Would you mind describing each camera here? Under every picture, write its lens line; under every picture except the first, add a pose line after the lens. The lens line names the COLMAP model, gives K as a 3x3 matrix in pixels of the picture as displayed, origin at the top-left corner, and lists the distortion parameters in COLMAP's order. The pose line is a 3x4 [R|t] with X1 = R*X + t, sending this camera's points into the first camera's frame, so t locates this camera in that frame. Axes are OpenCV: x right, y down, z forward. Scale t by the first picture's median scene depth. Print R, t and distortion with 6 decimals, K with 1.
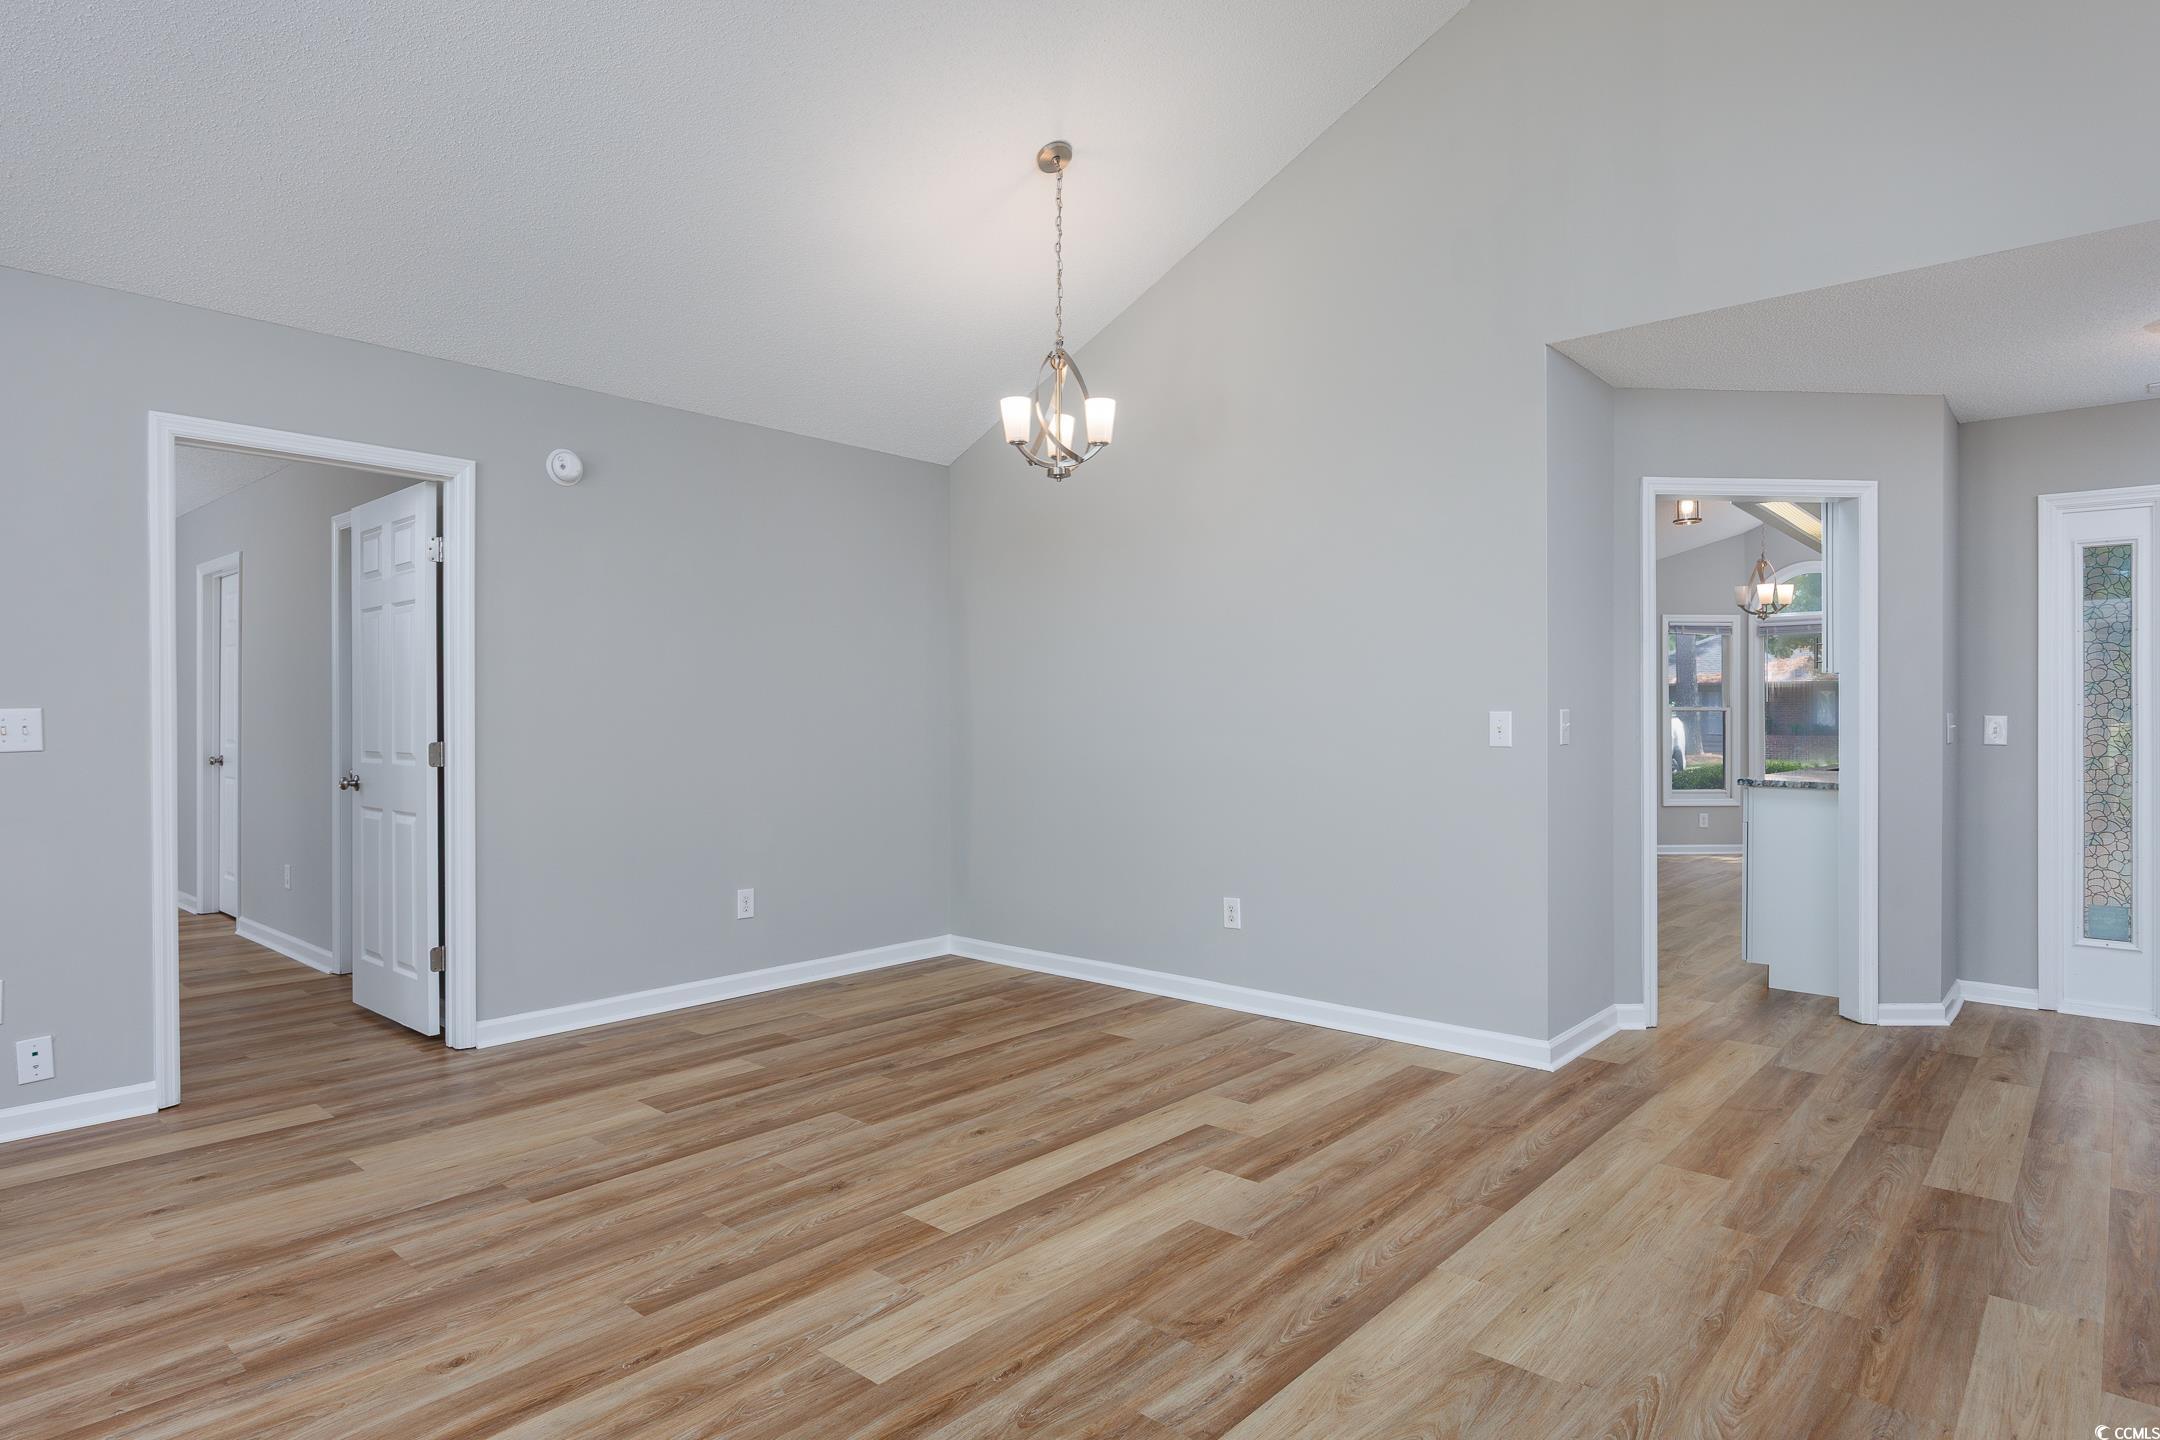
lens RADIAL K [[1184.6, 0, 1081.9], [0, 1184.6, 718.8], [0, 0, 1]] dist [-0.008235, 0.000441]
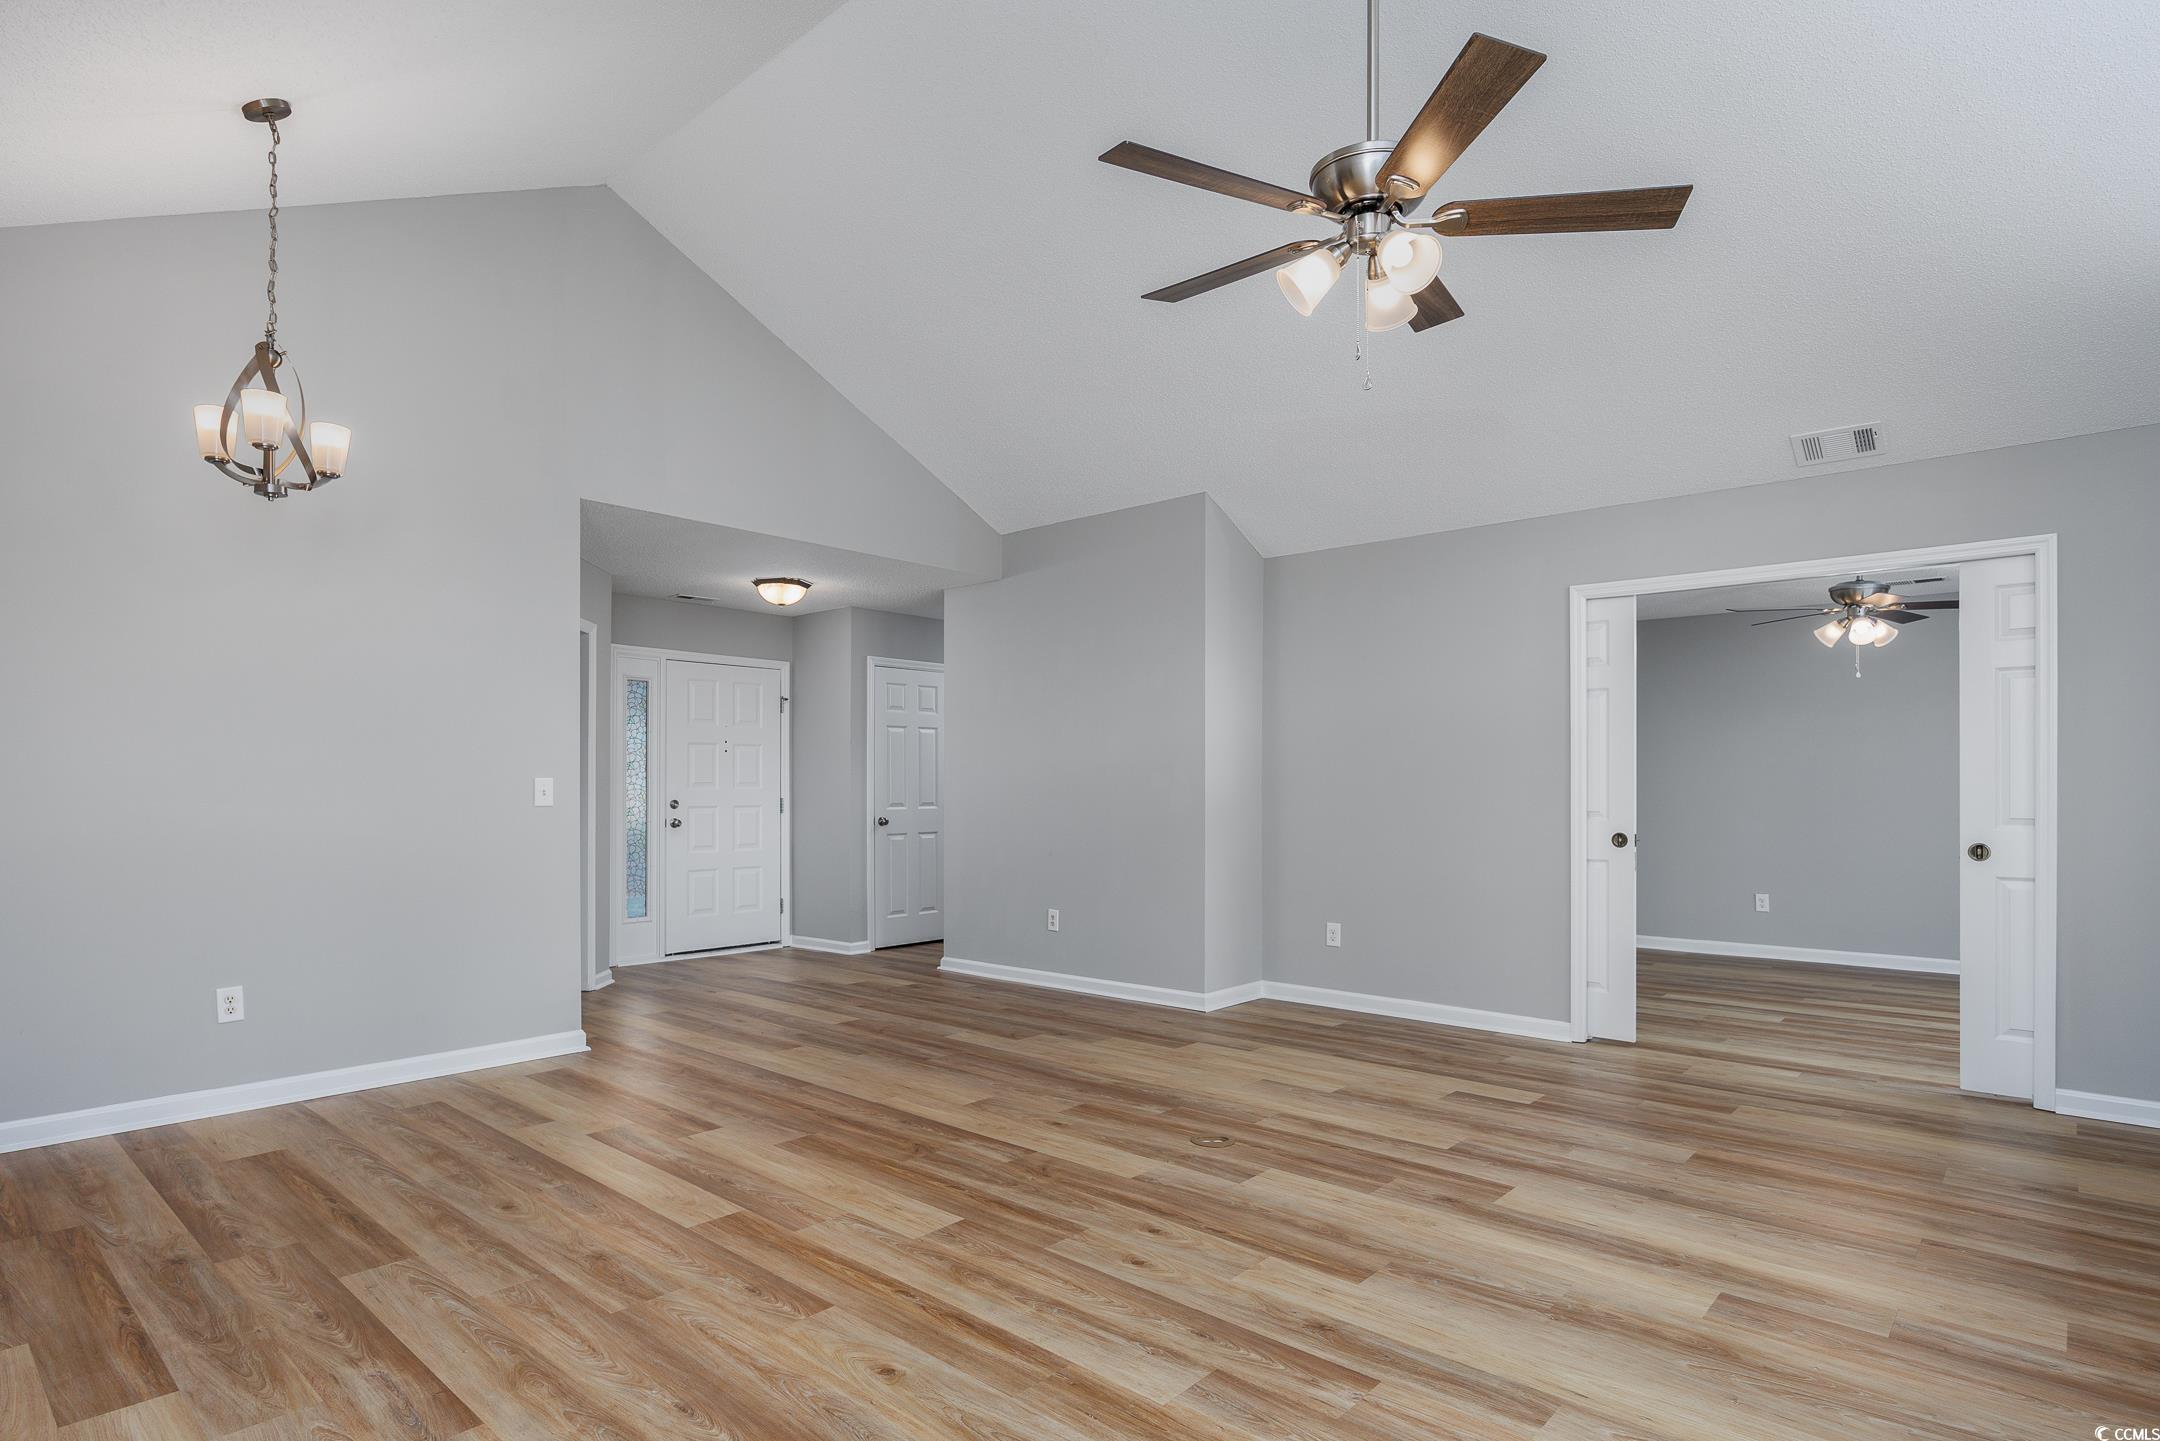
lens RADIAL K [[1098.9, 0, 1104.8], [0, 1098.9, 786.8], [0, 0, 1]] dist [-0.000327, -0.000322]
pose [[-0.008560, -0.000670, 0.999963, -1.064419], [-0.001219, 0.999999, 0.000659, 0.003515], [-0.999963, -0.001213, -0.008561, 0.556668]]
